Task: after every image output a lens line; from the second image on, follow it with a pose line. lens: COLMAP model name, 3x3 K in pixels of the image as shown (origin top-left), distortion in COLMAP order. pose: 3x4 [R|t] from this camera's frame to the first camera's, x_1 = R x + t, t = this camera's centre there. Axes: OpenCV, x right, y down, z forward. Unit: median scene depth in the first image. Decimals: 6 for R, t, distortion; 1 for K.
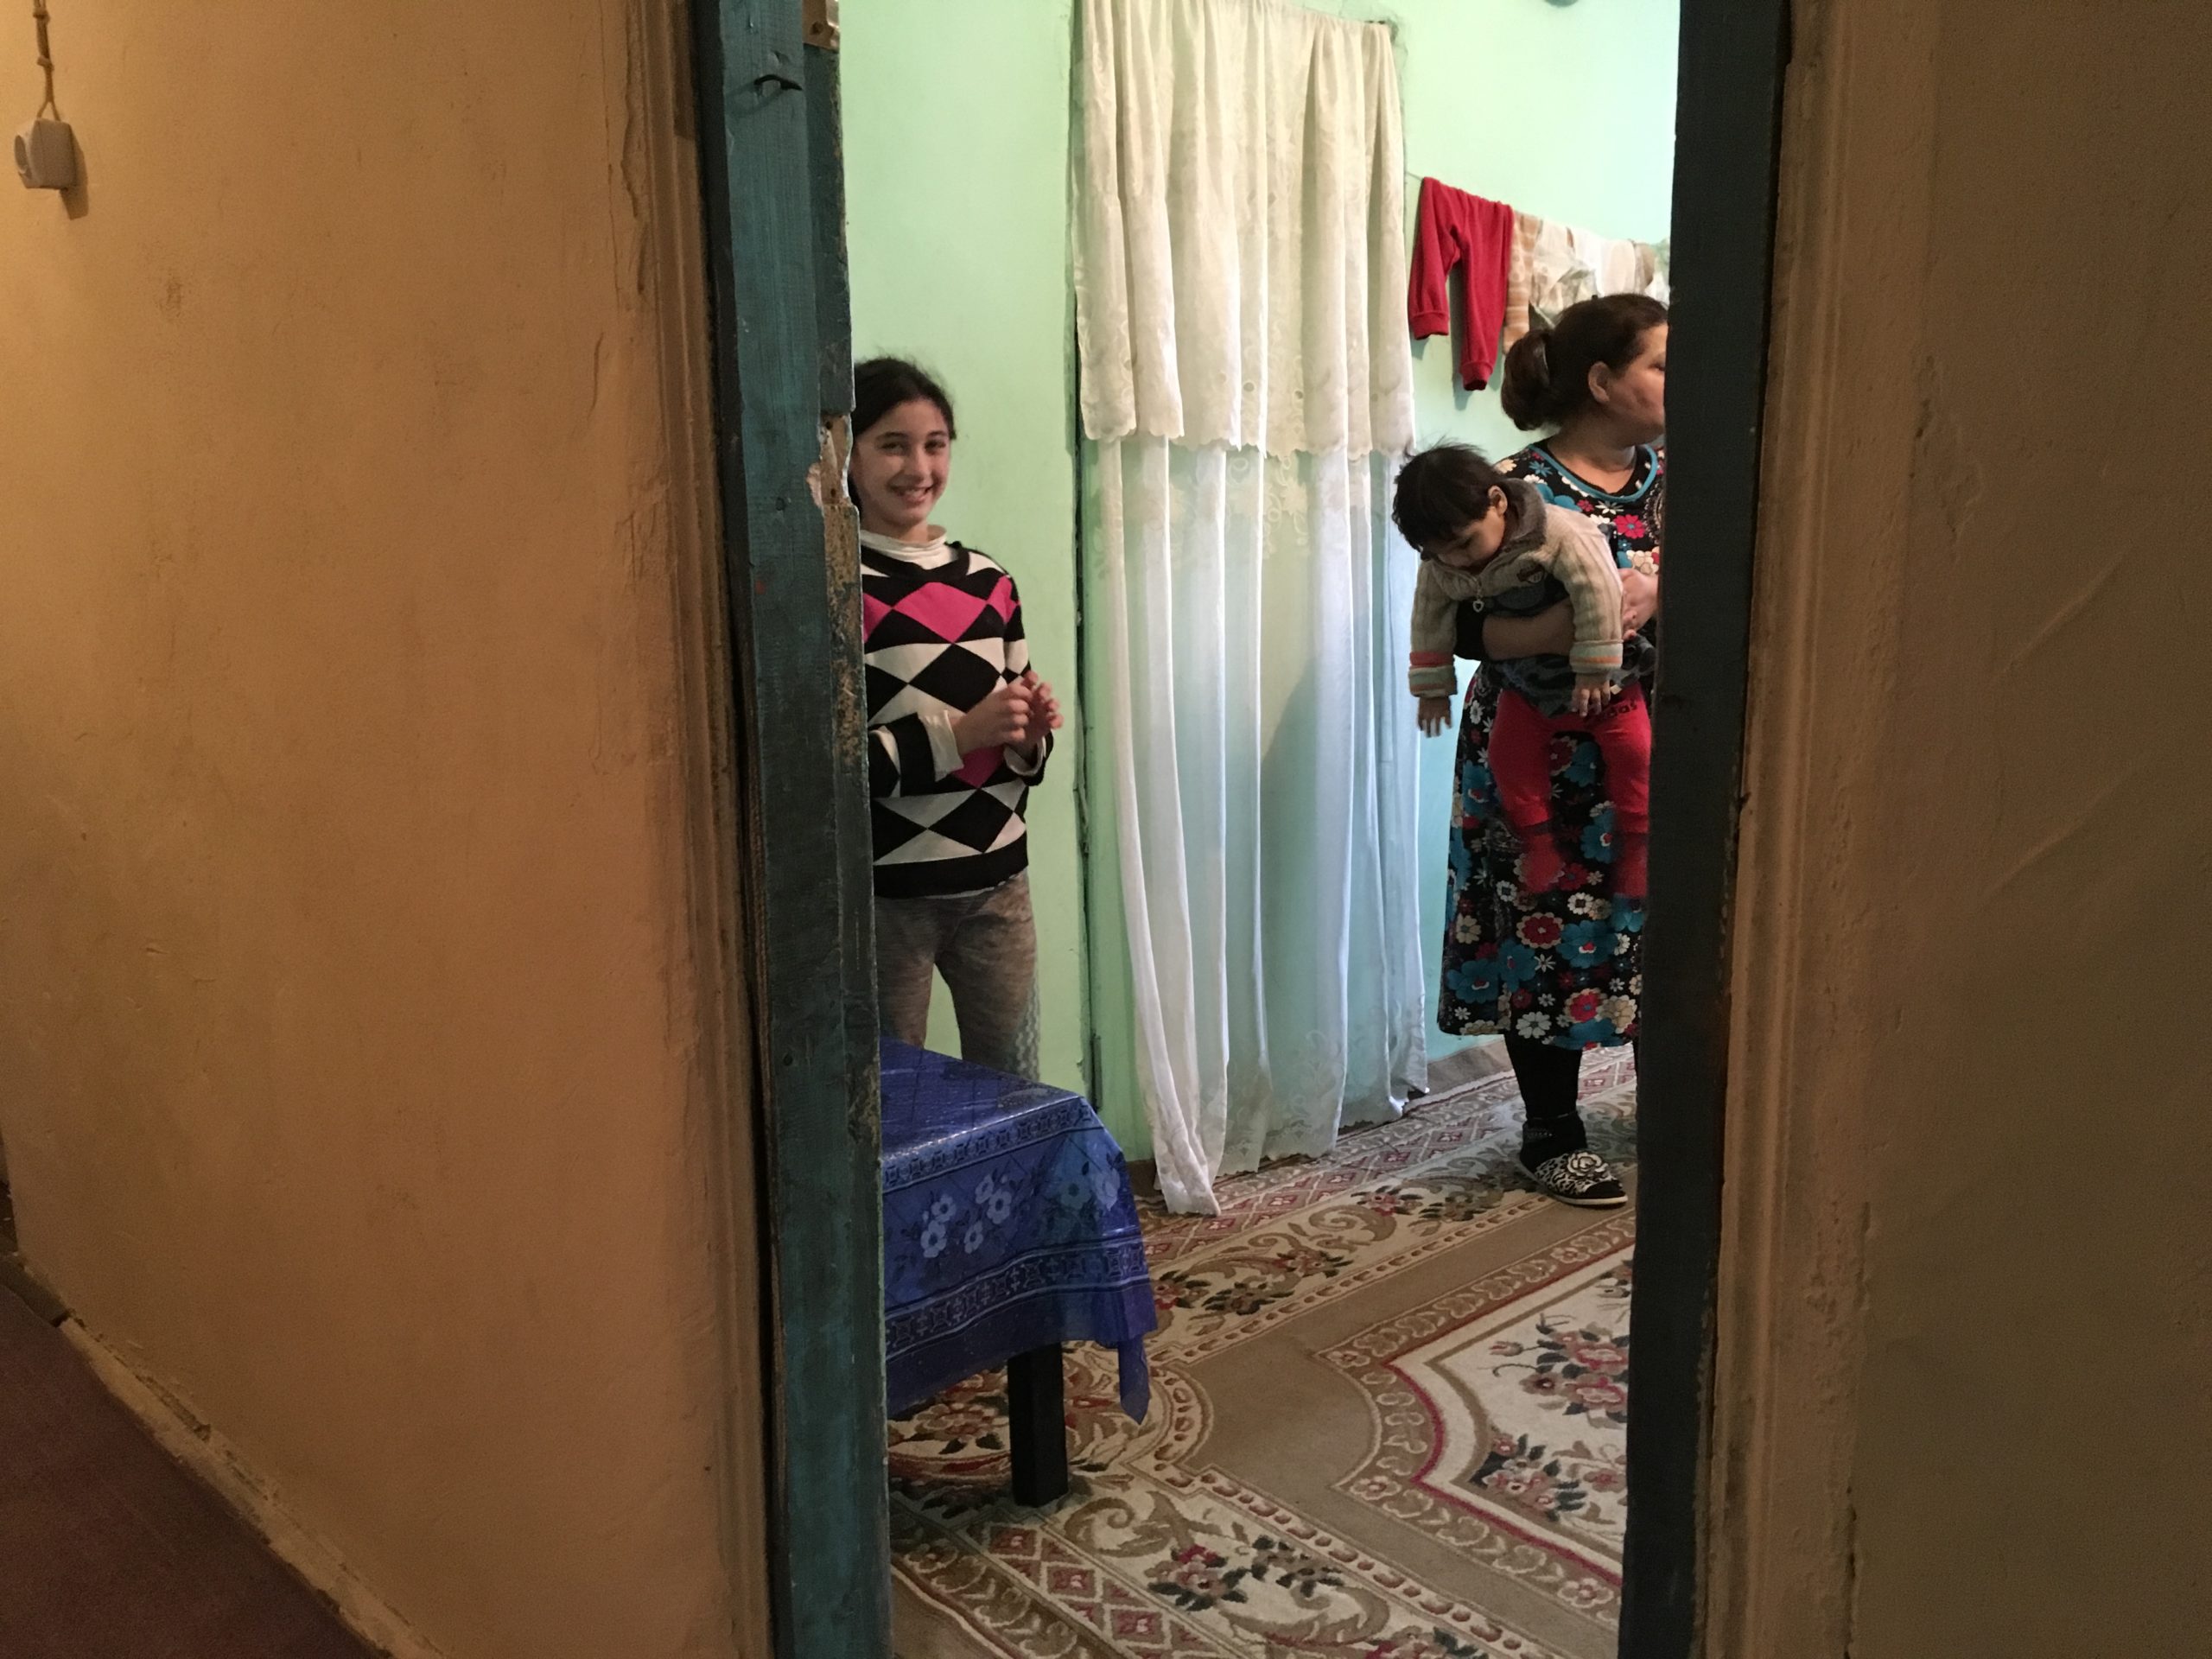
lens RADIAL K [[1893.1, 0, 1106.0], [0, 1893.1, 829.5], [0, 0, 1]] dist [0.069555, -0.076596]
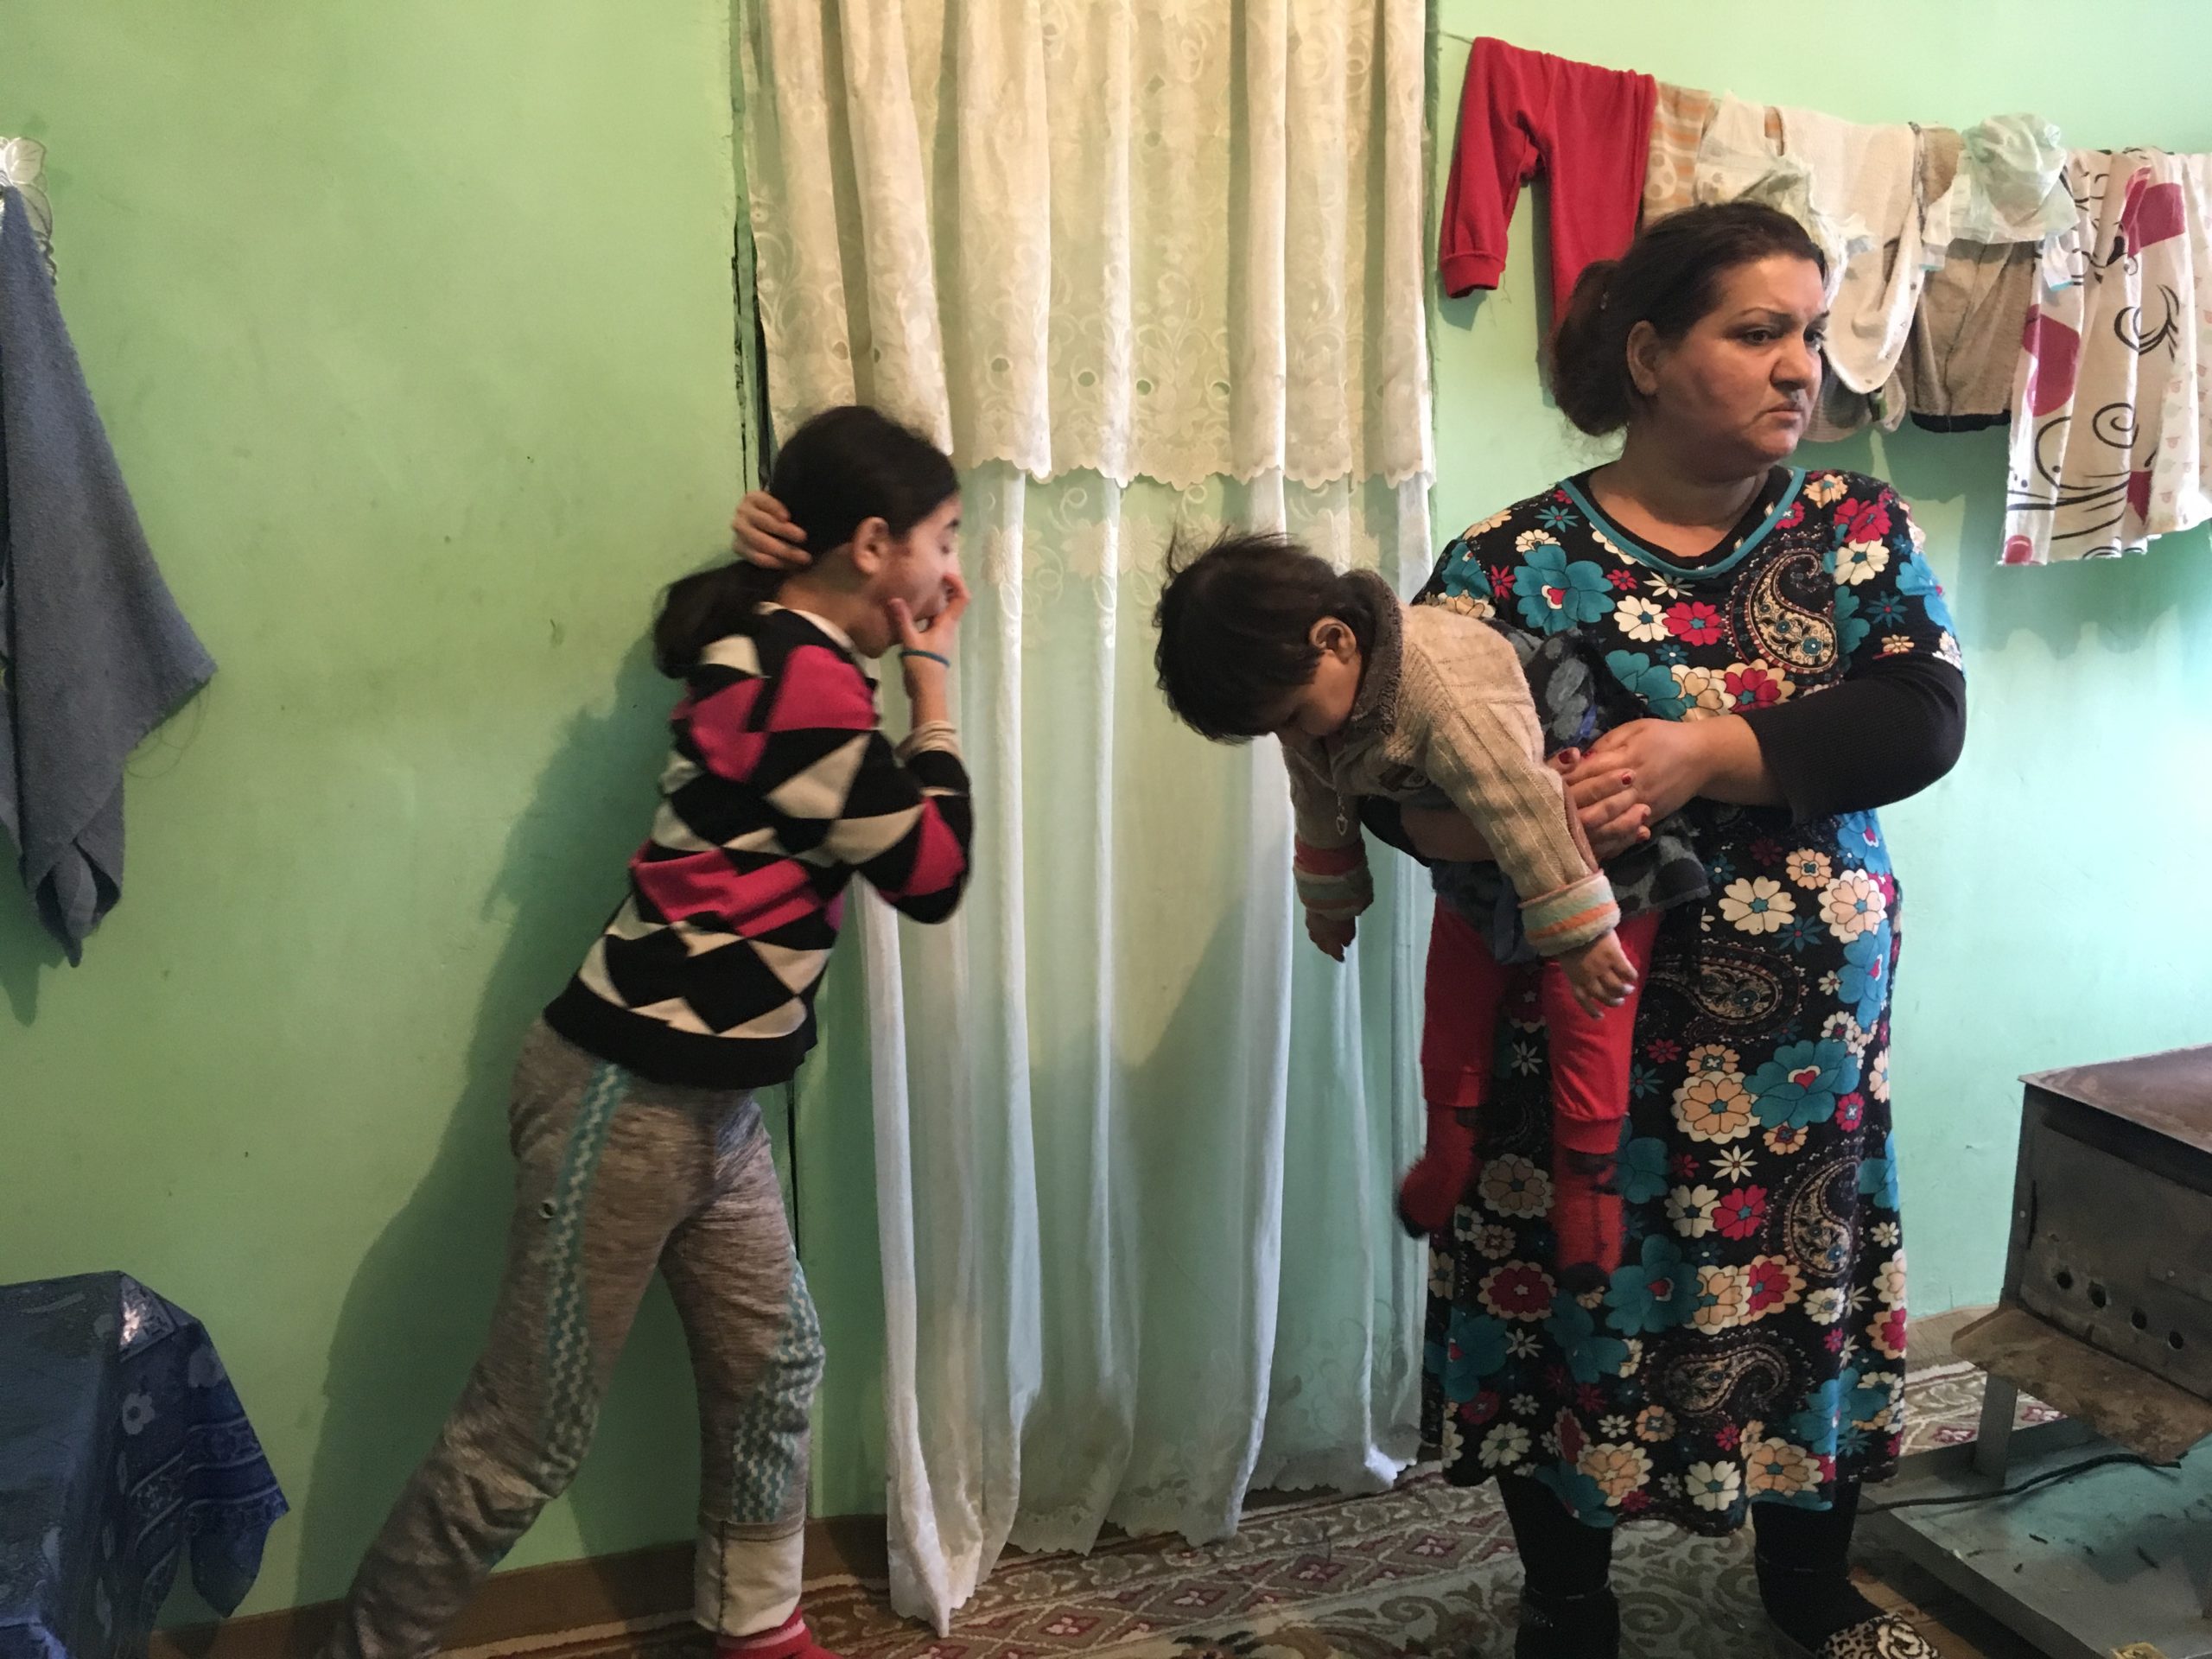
lens RADIAL K [[1734.8, 0, 1106.0], [0, 1734.8, 829.5], [0, 0, 1]] dist [-0.020878, -0.000120]
pose [[0.912399, 0.084380, -0.400509, 0.313087], [-0.073540, 0.996391, 0.042390, -0.103140], [0.402641, -0.009223, 0.915312, 0.450403]]
